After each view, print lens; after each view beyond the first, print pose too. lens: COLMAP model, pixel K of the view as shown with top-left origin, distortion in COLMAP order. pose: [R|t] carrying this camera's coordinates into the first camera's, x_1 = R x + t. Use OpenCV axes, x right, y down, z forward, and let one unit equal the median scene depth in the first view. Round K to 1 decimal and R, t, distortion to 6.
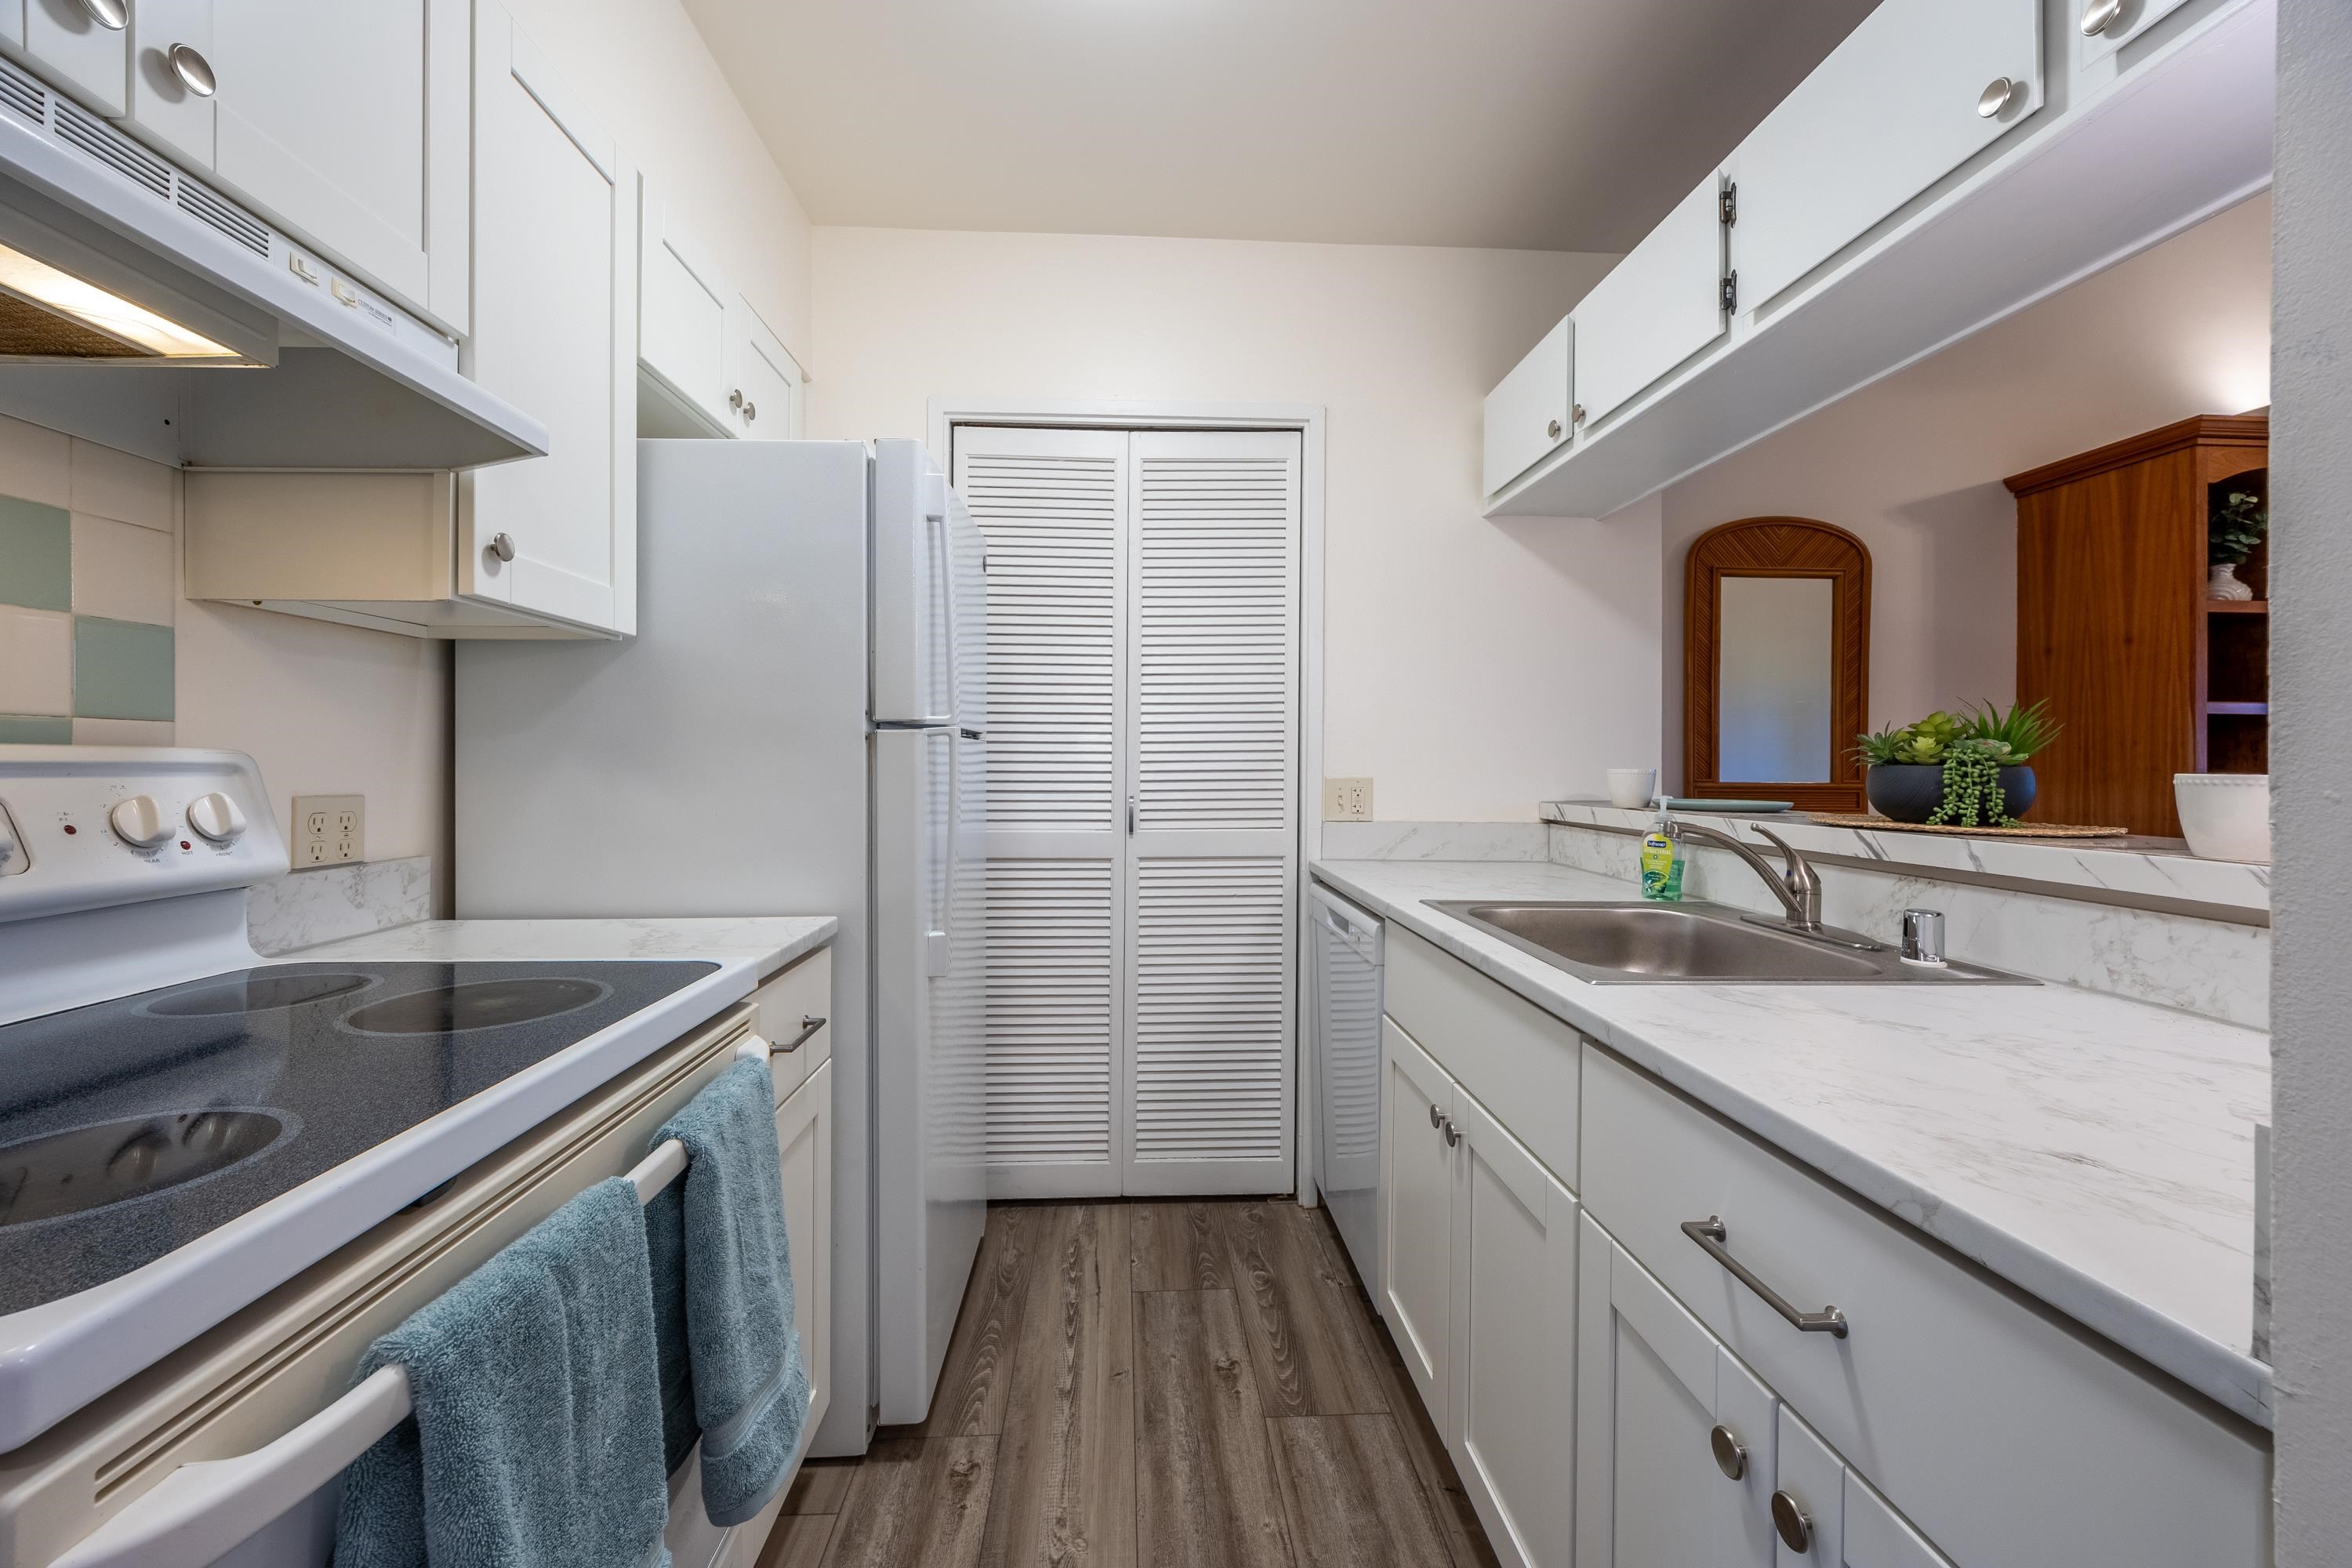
lens RADIAL K [[929.4, 0, 1169.8], [0, 929.4, 762.8], [0, 0, 1]] dist [-0.000006, 0.000630]
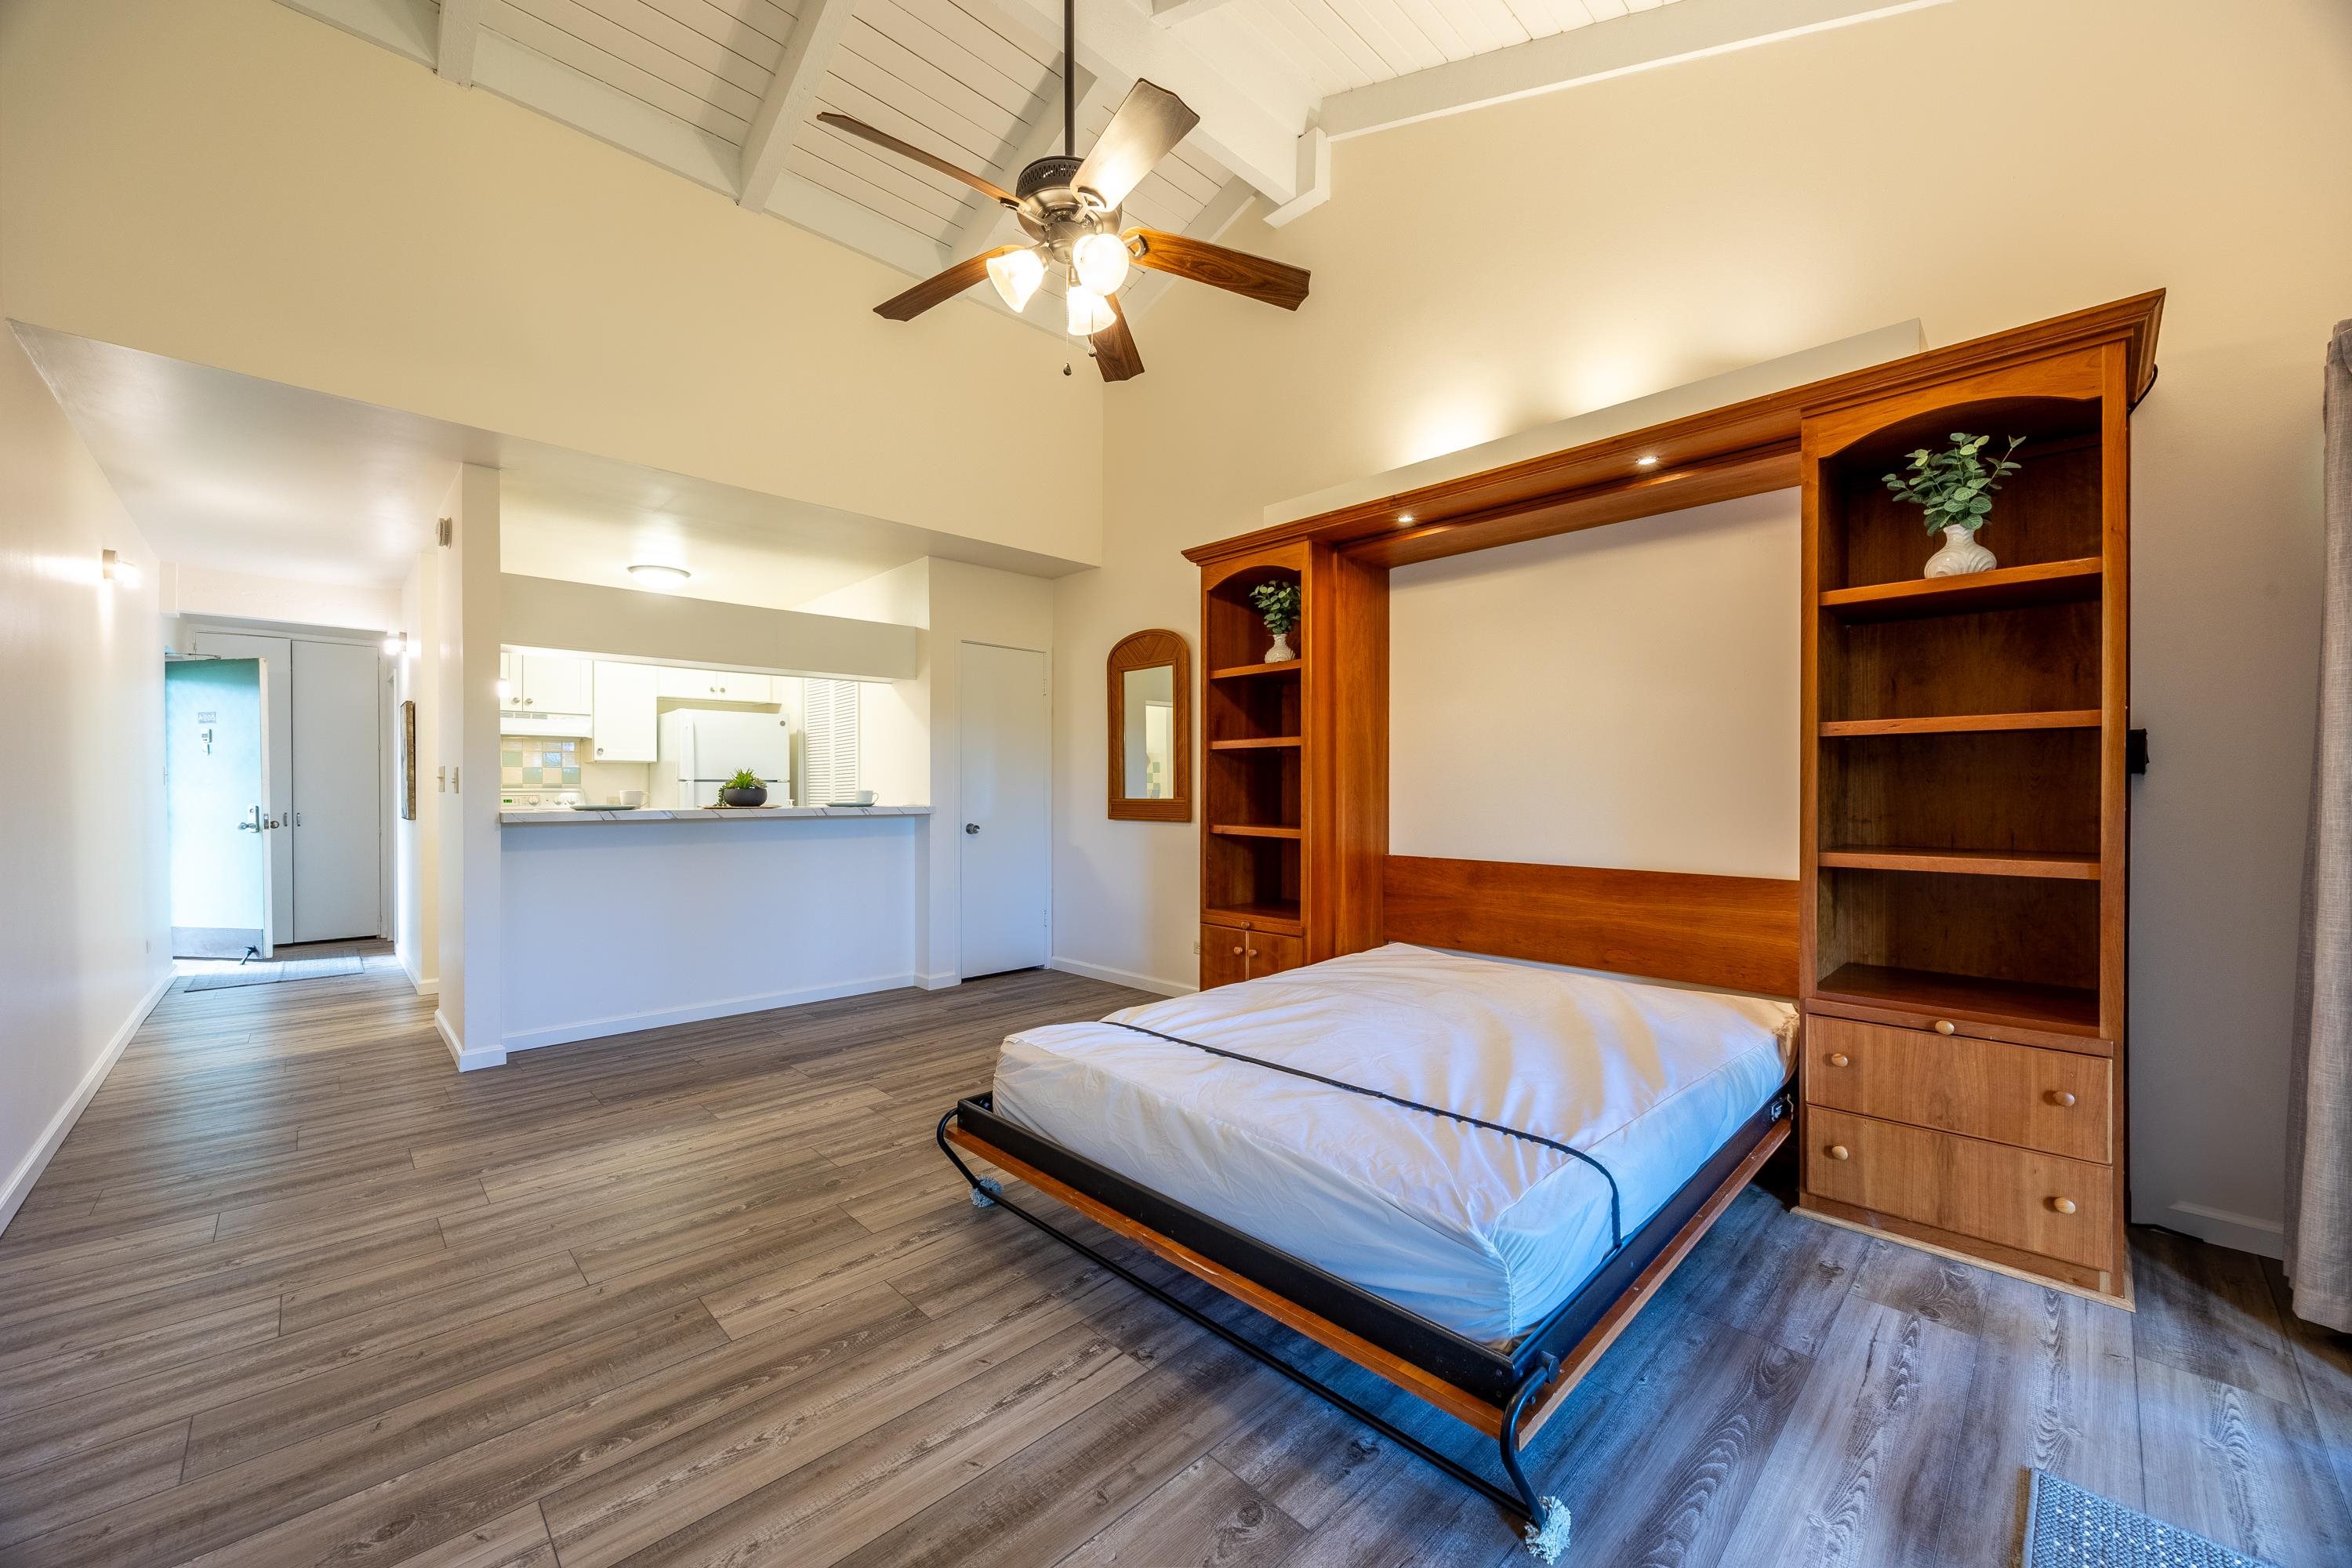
lens RADIAL K [[898.7, 0, 1174.7], [0, 898.7, 799.0], [0, 0, 1]] dist [0.001648, 0.000144]
pose [[0.654454, -0.000874, -0.756101, 4.027995], [0.006149, 0.999972, 0.004167, 0.034212], [0.756077, -0.007377, 0.654441, 0.079975]]
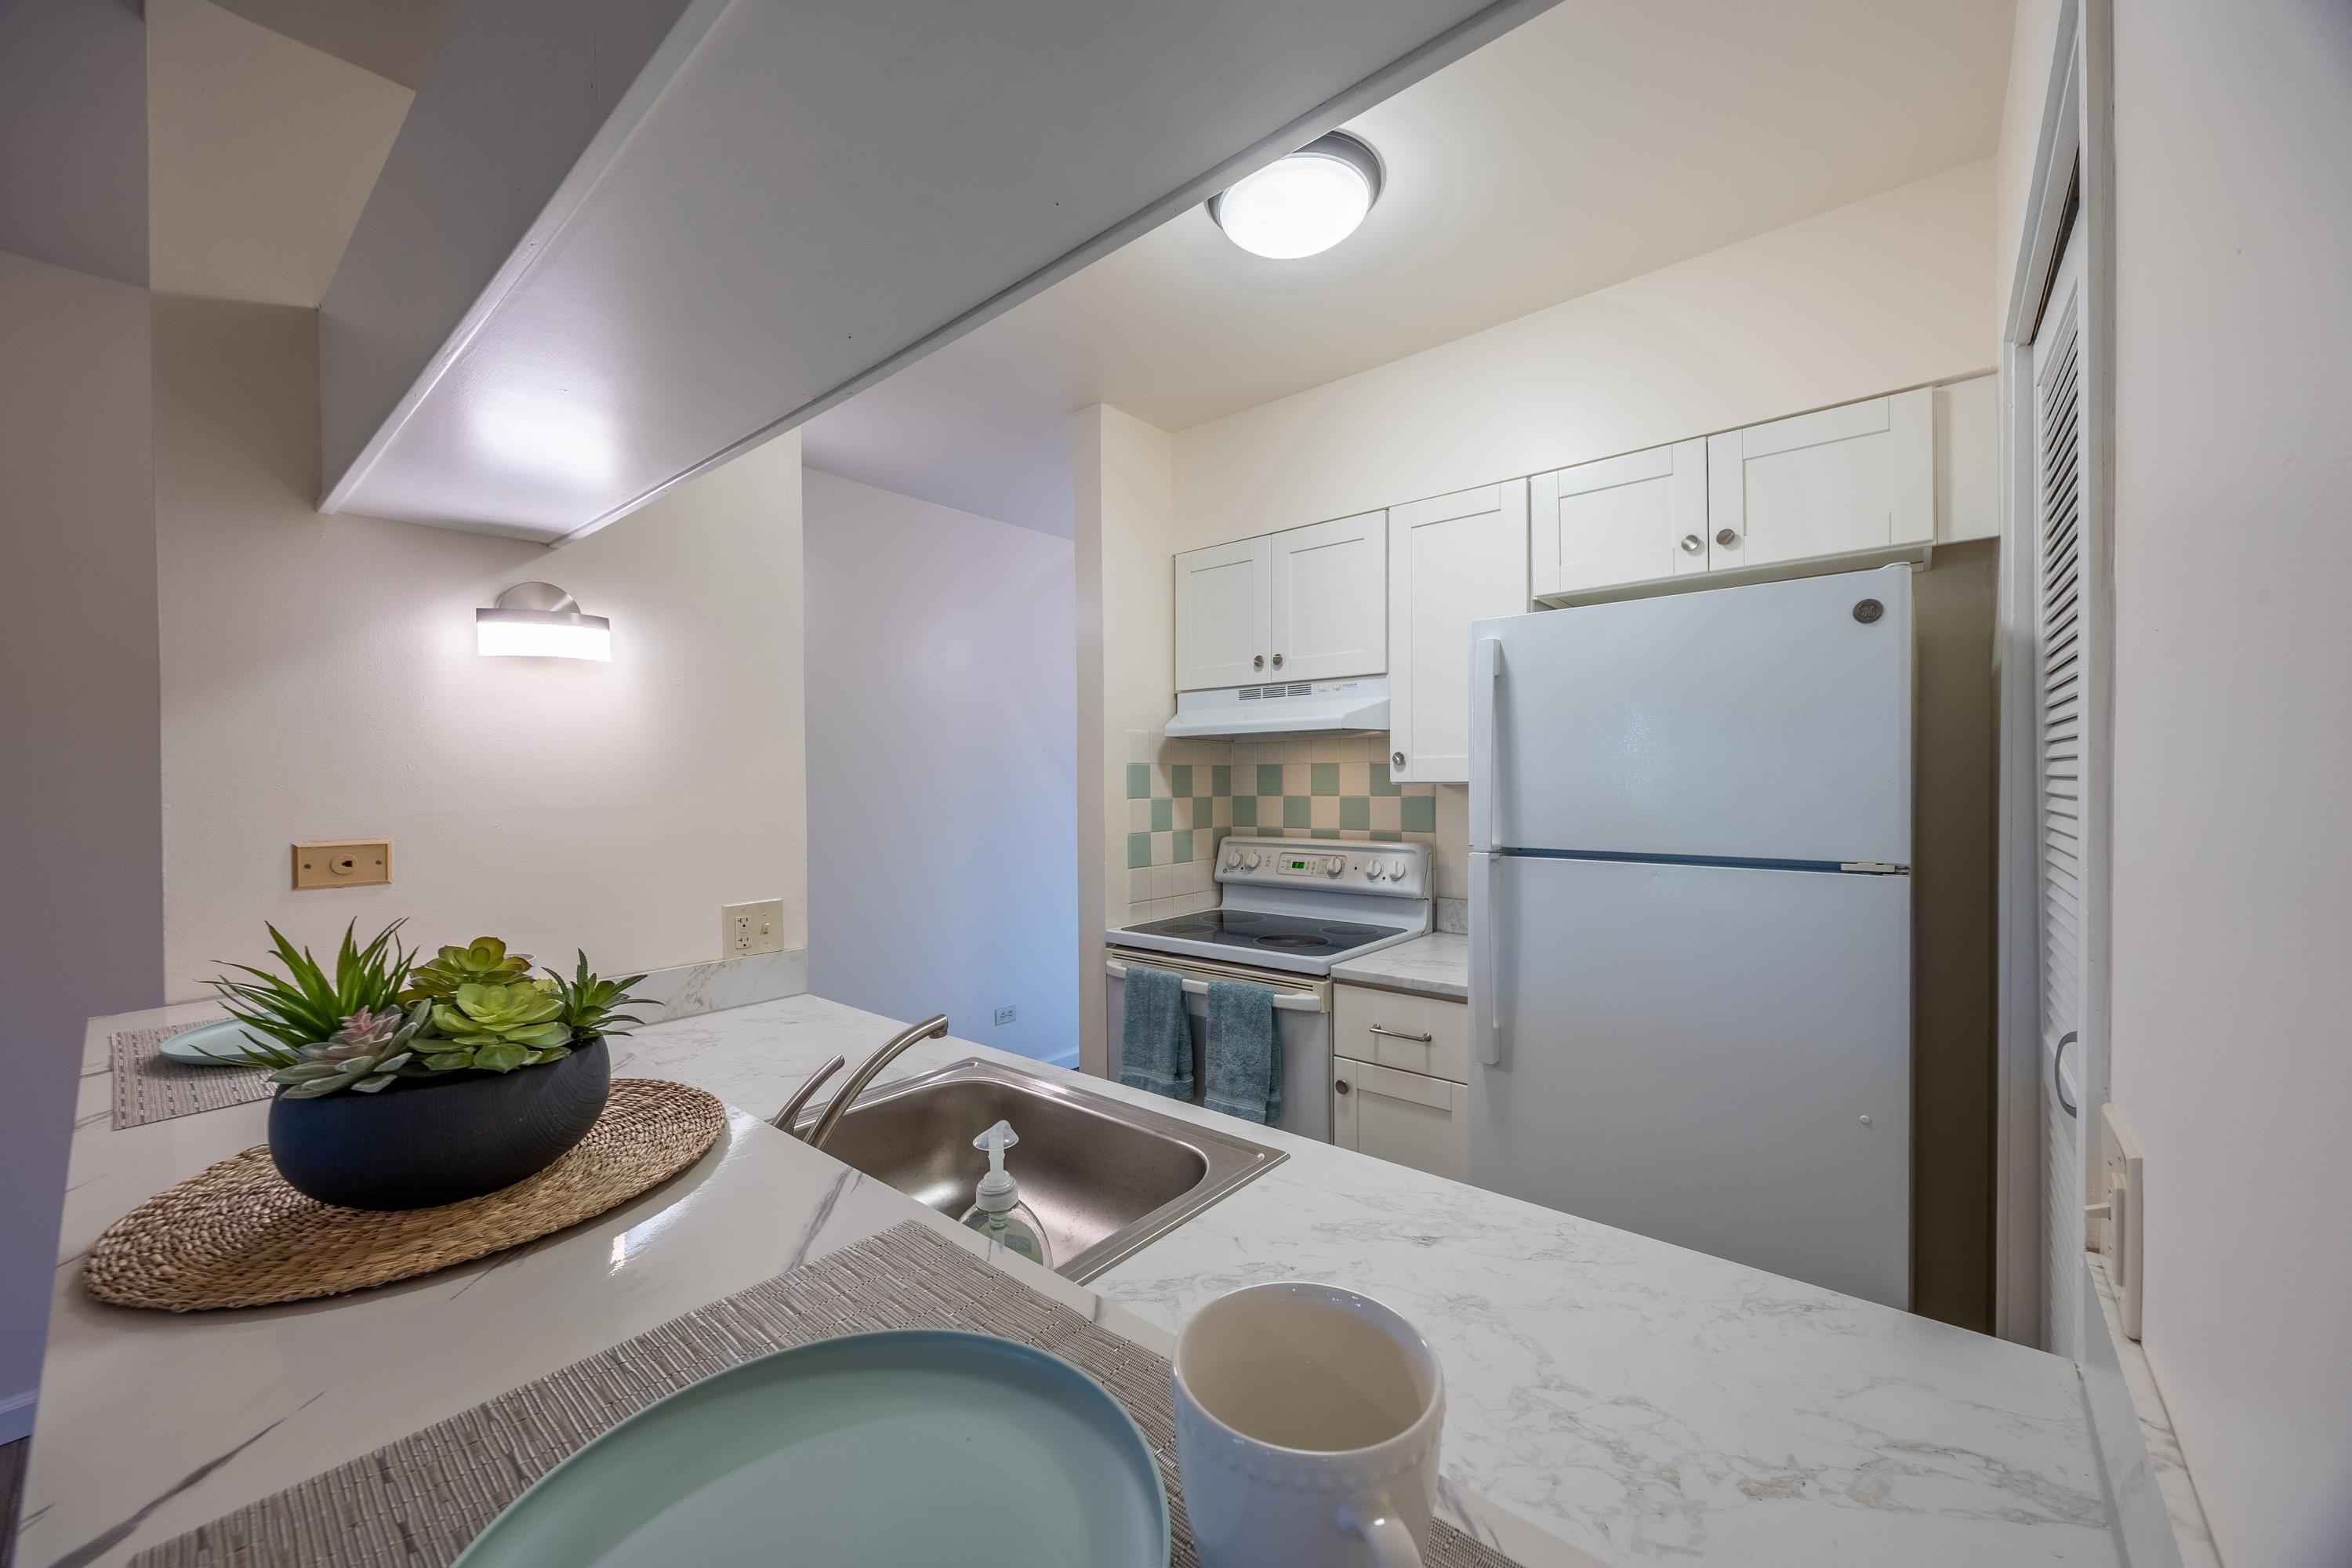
lens RADIAL K [[898.7, 0, 1159.3], [0, 898.7, 787.2], [0, 0, 1]] dist [0.001648, 0.000144]
pose [[-0.692960, 0.008897, -0.720921, 0.899242], [0.006999, 0.999960, 0.005613, -0.135066], [0.720942, -0.001156, -0.692994, 1.545524]]
